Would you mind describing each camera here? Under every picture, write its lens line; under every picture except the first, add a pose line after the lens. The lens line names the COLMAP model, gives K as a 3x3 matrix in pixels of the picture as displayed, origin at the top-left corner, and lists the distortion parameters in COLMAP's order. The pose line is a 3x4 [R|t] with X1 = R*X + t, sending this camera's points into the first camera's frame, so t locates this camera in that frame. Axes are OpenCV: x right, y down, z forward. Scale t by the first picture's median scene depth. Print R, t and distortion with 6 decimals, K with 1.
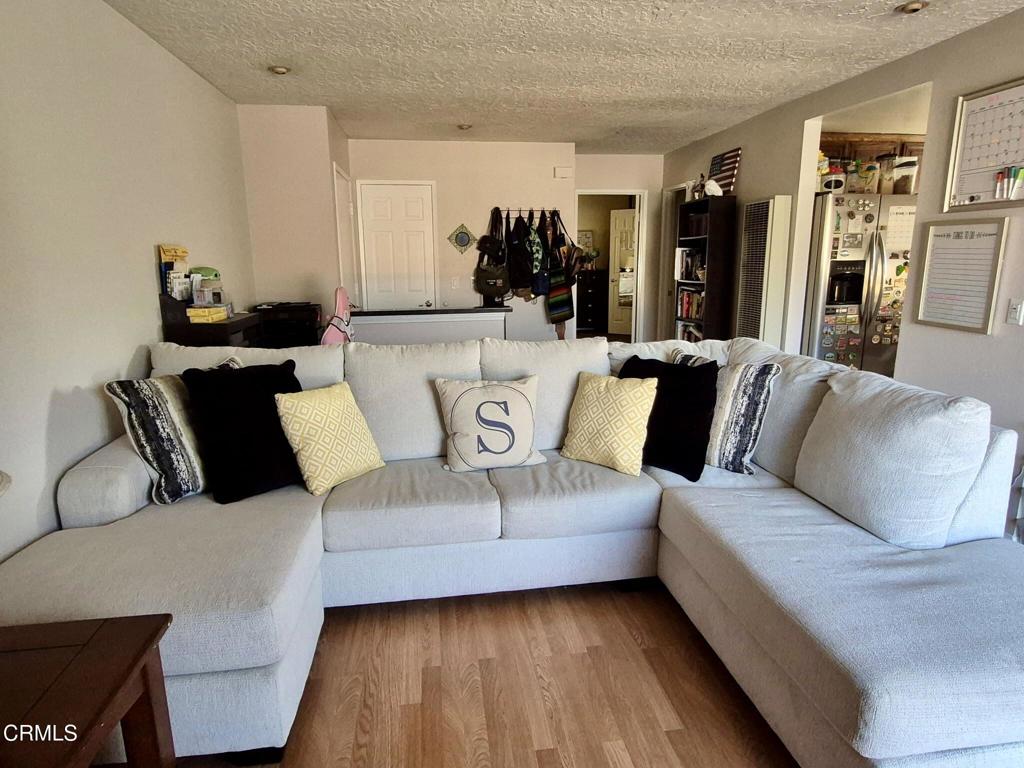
lens RADIAL K [[606.2, 0, 510.0], [0, 606.2, 383.2], [0, 0, 1]] dist [0.004778, 0.000901]
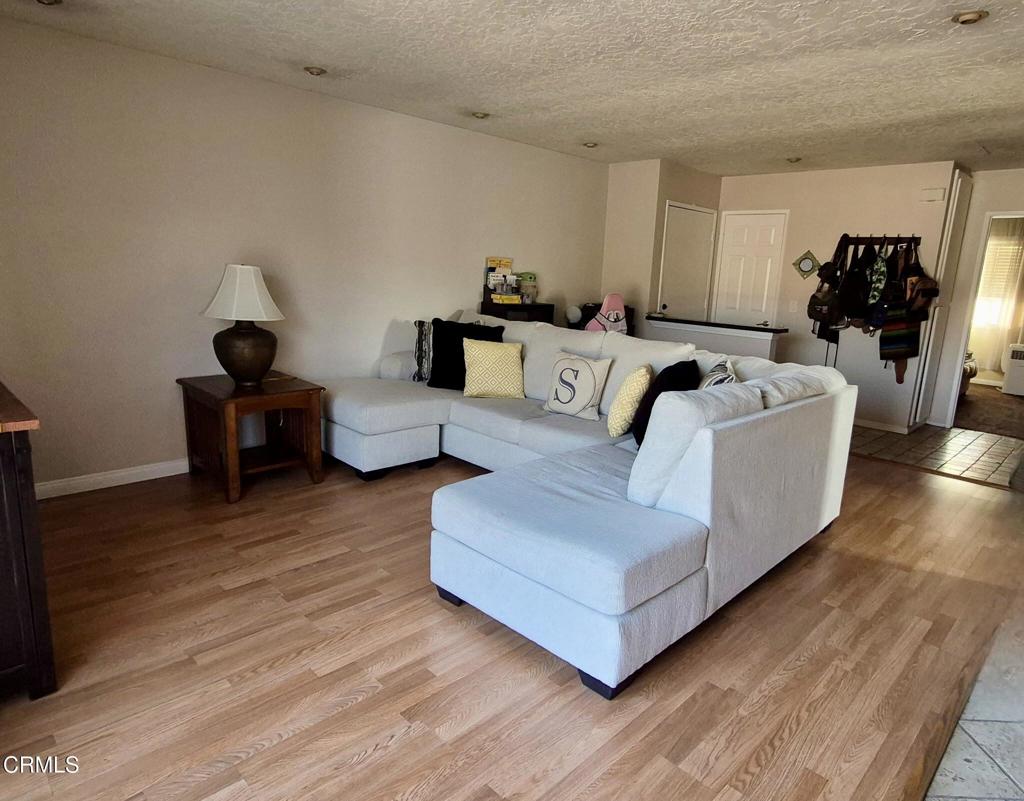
lens RADIAL K [[628.3, 0, 517.8], [0, 628.3, 398.3], [0, 0, 1]] dist [0.003328, 0.004210]
pose [[0.593046, 0.201383, -0.779577, 0.510485], [-0.220065, 0.971892, 0.083653, 0.000643], [0.774511, 0.121948, 0.620694, -0.013232]]
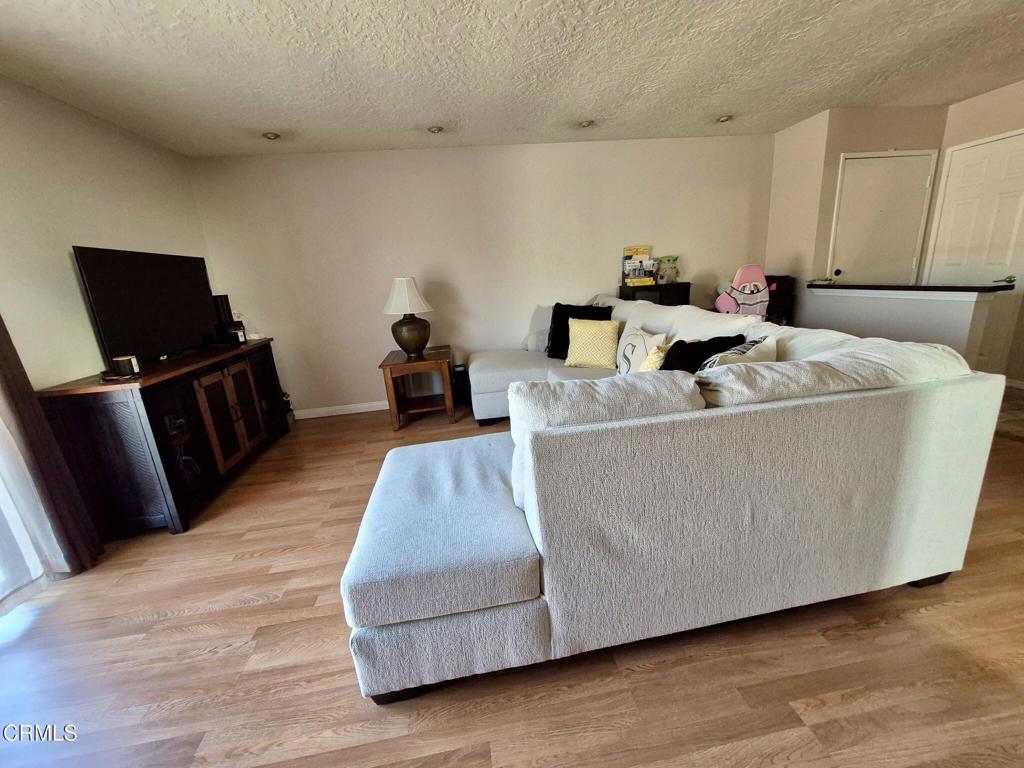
lens RADIAL K [[399.3, 0, 507.5], [0, 399.3, 380.7], [0, 0, 1]] dist [0.002313, 0.000442]
pose [[-0.008589, 0.267973, -0.963388, 0.457829], [-0.137627, 0.953938, 0.266572, -0.051147], [0.990447, 0.134878, 0.028687, 0.317685]]
